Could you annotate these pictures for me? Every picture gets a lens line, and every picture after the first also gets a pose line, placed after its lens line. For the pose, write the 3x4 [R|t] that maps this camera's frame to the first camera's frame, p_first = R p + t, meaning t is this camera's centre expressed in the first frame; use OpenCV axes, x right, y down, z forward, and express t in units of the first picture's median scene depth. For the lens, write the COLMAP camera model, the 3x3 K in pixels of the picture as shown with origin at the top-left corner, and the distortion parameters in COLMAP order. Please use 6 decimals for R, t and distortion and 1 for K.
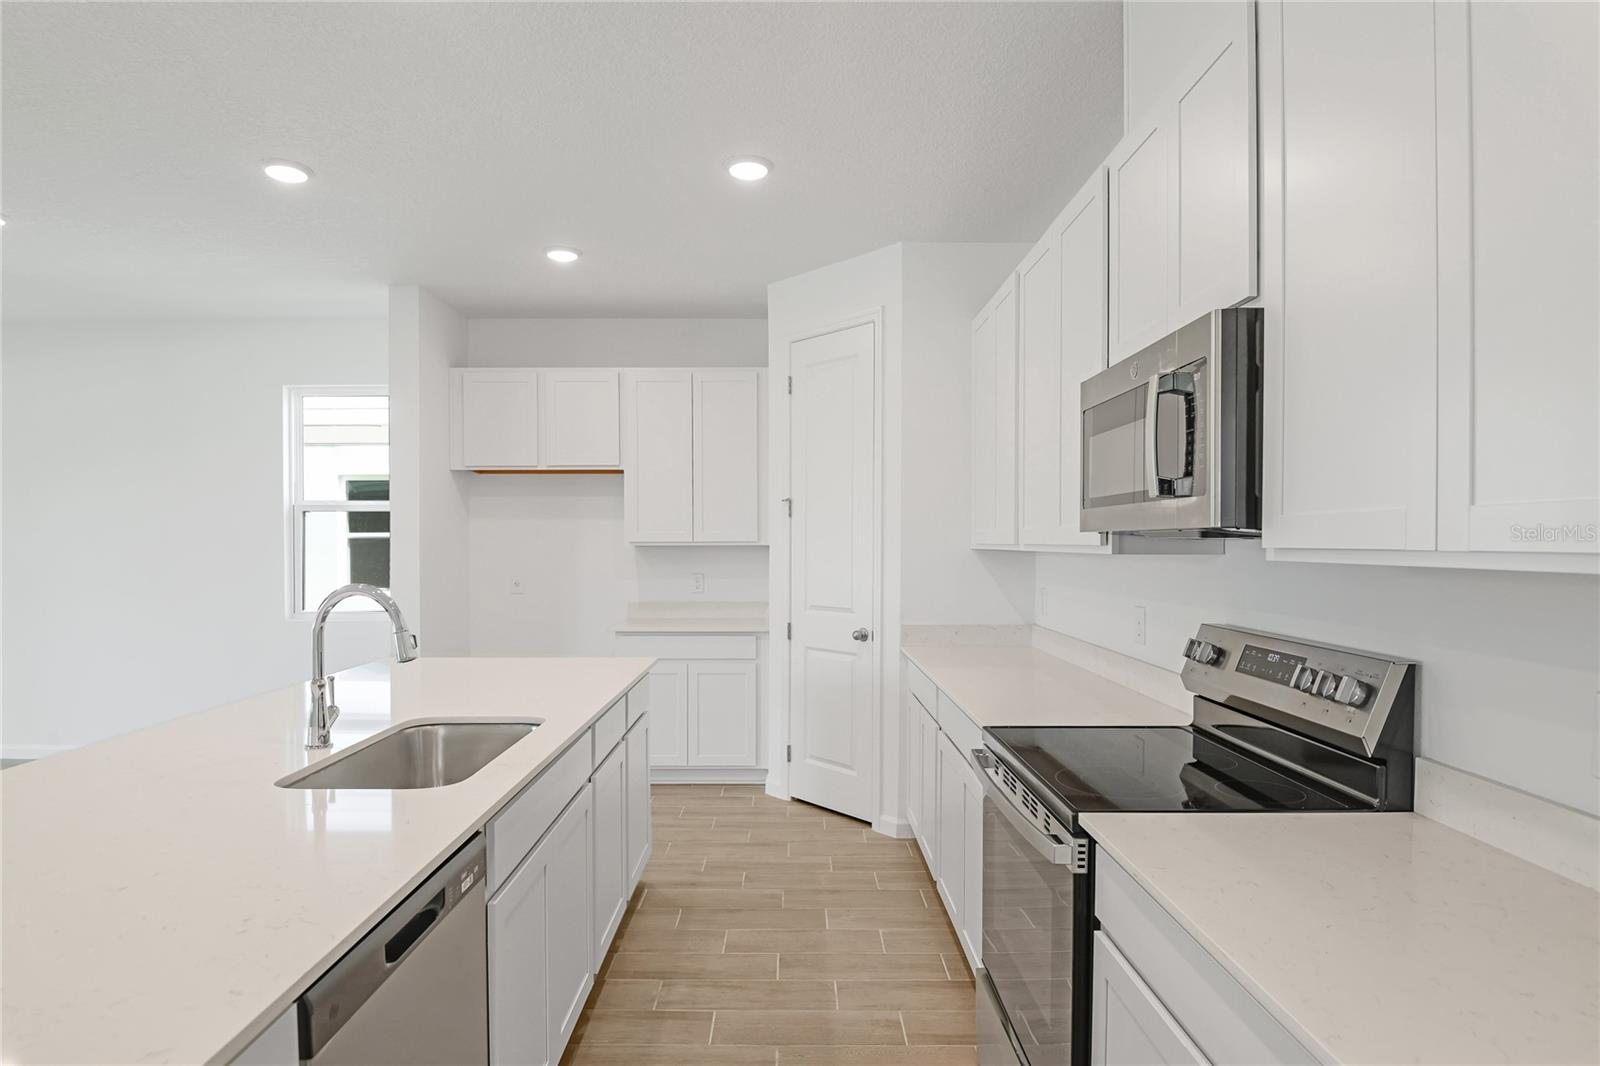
lens RADIAL K [[888.0, 0, 800.0], [0, 888.0, 533.0], [0, 0, 1]] dist [0.000143, -0.000332]
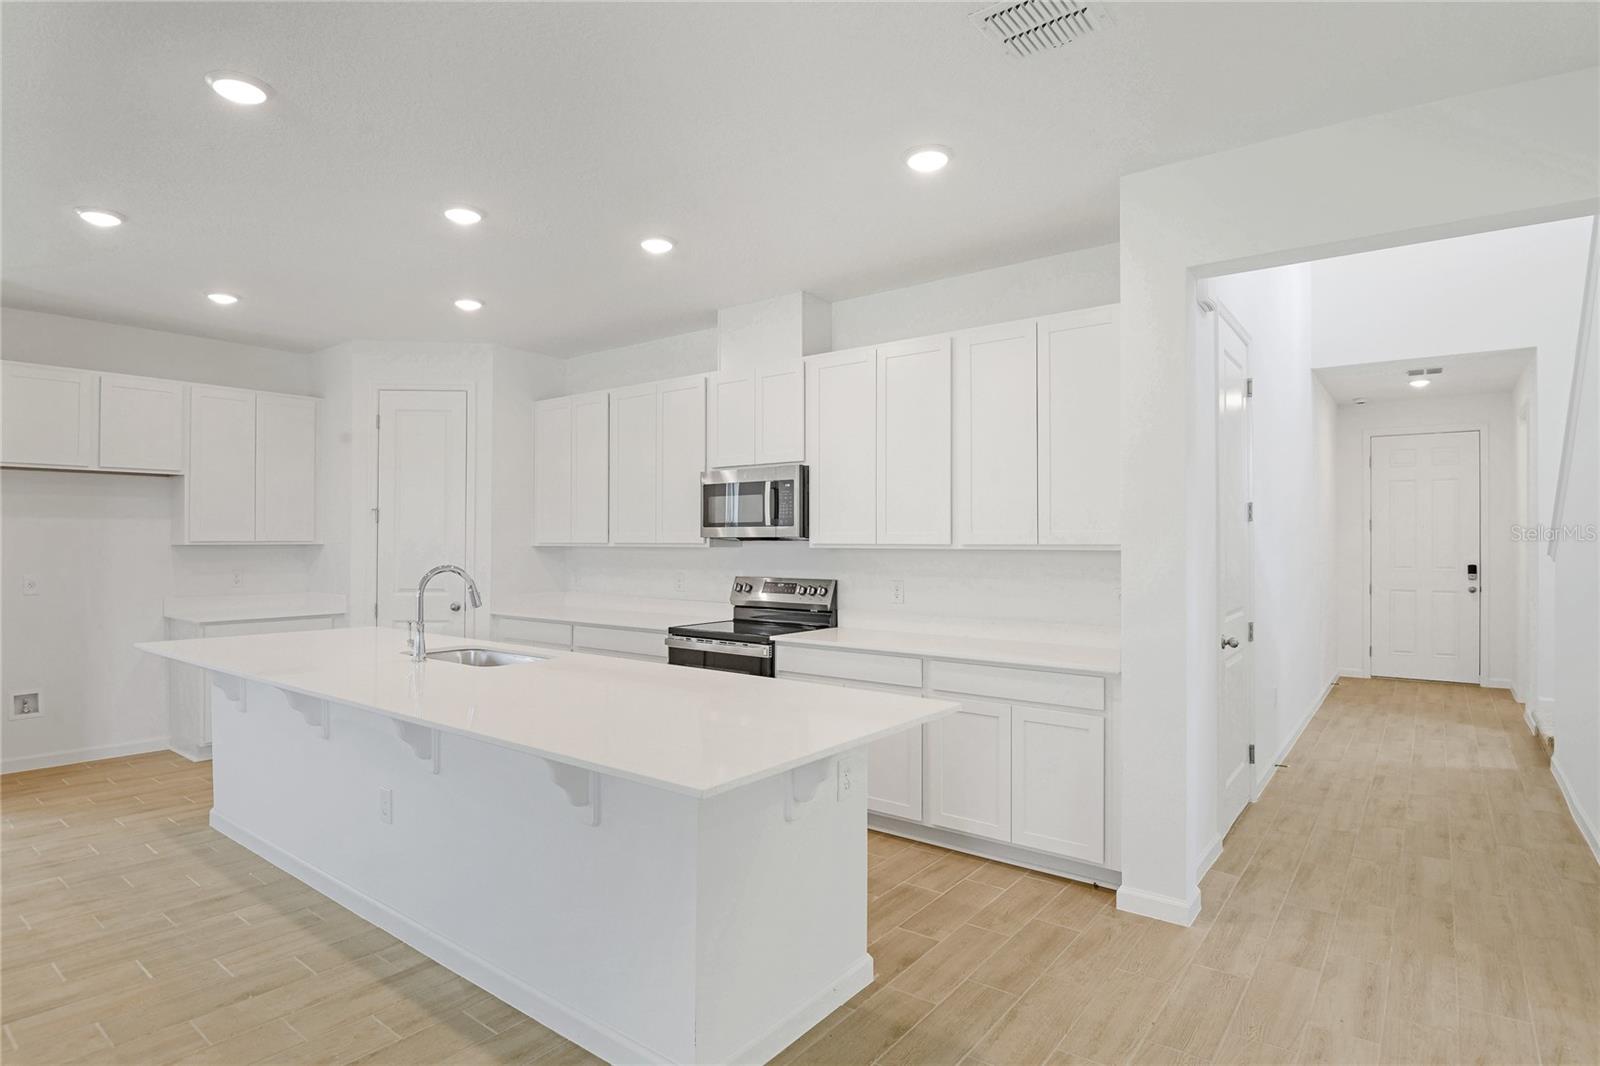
lens RADIAL K [[835.3, 0, 800.0], [0, 835.3, 533.0], [0, 0, 1]] dist [-0.000553, -0.000112]
pose [[0.631144, 0.010363, 0.775596, -1.121399], [-0.008620, 0.999943, -0.006347, -0.001230], [-0.775618, -0.002680, 0.631197, -0.509709]]
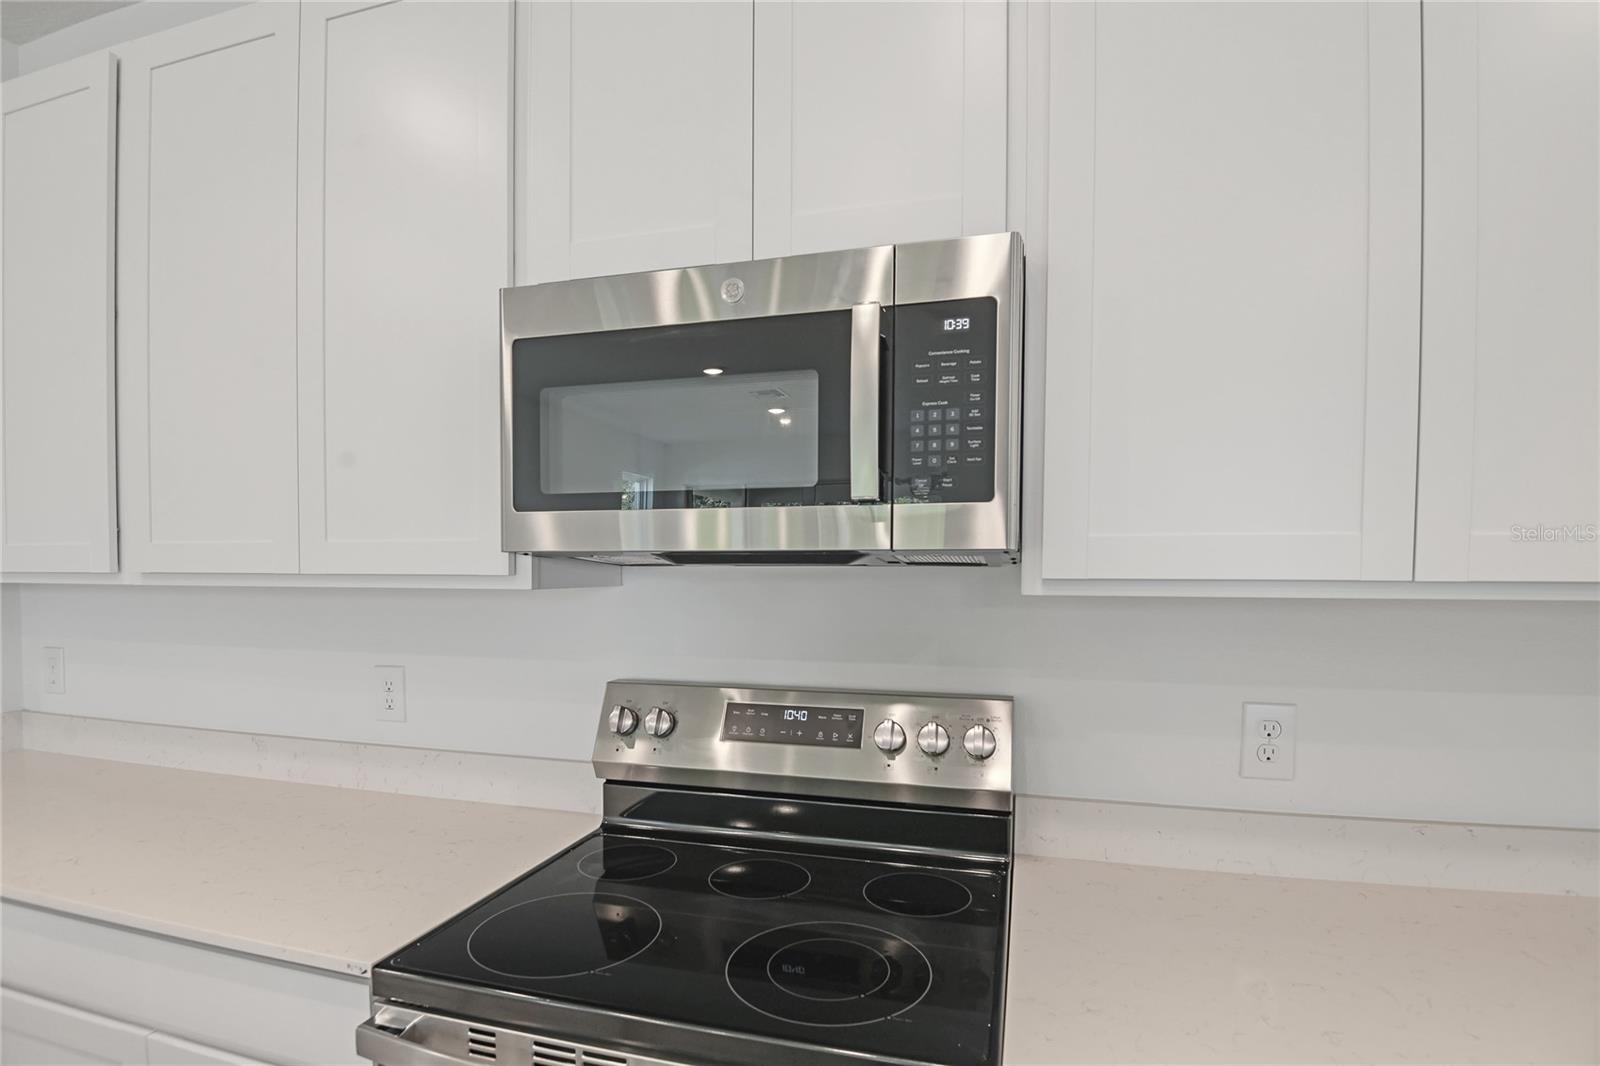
lens RADIAL K [[801.7, 0, 771.1], [0, 801.7, 562.5], [0, 0, 1]] dist [-0.004455, -0.000863]
pose [[0.322669, -0.009437, 0.946465, -0.112103], [-0.005357, 0.999916, 0.011796, -0.002303], [-0.946497, -0.008876, 0.322591, 0.645596]]
